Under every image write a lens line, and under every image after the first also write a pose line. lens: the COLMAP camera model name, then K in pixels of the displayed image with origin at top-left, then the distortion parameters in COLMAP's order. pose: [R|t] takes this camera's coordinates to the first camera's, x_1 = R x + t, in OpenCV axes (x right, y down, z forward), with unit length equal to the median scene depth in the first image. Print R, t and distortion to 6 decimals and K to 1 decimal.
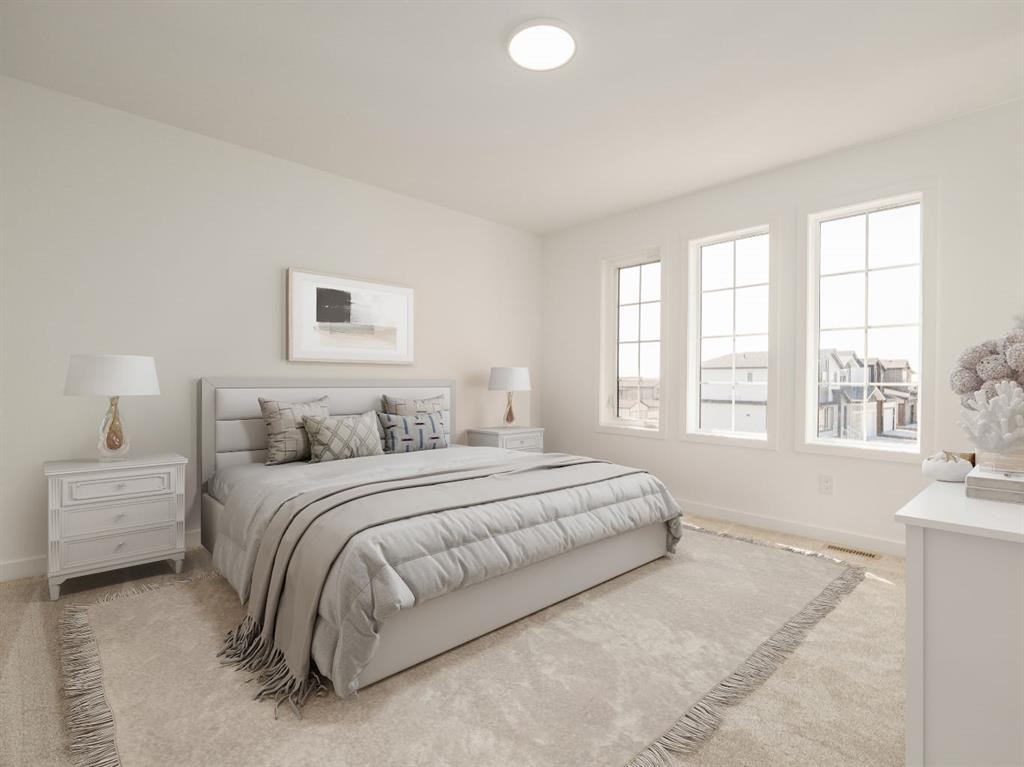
lens RADIAL K [[505.8, 0, 512.0], [0, 505.8, 383.5], [0, 0, 1]] dist [-0.003622, -0.001033]
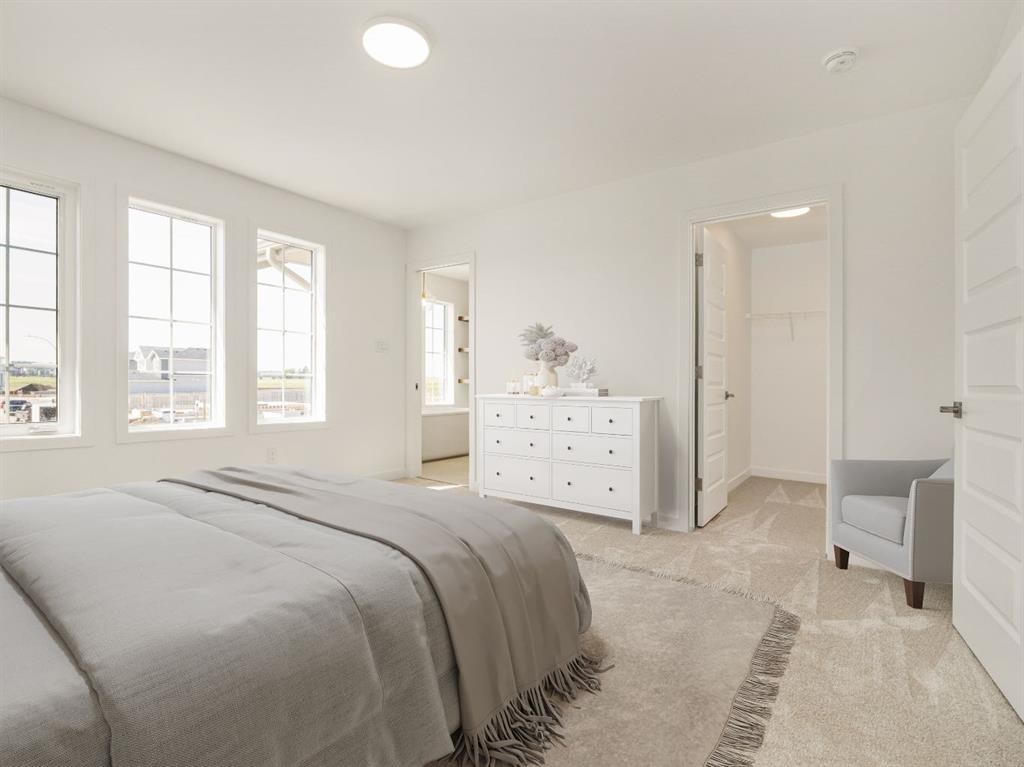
lens RADIAL K [[505.8, 0, 512.0], [0, 505.8, 383.5], [0, 0, 1]] dist [-0.003622, -0.001033]
pose [[-0.186972, -0.011952, 0.982292, -0.607247], [-0.013233, 0.999866, 0.009647, 0.003846], [-0.982276, -0.011195, -0.187105, 0.576932]]
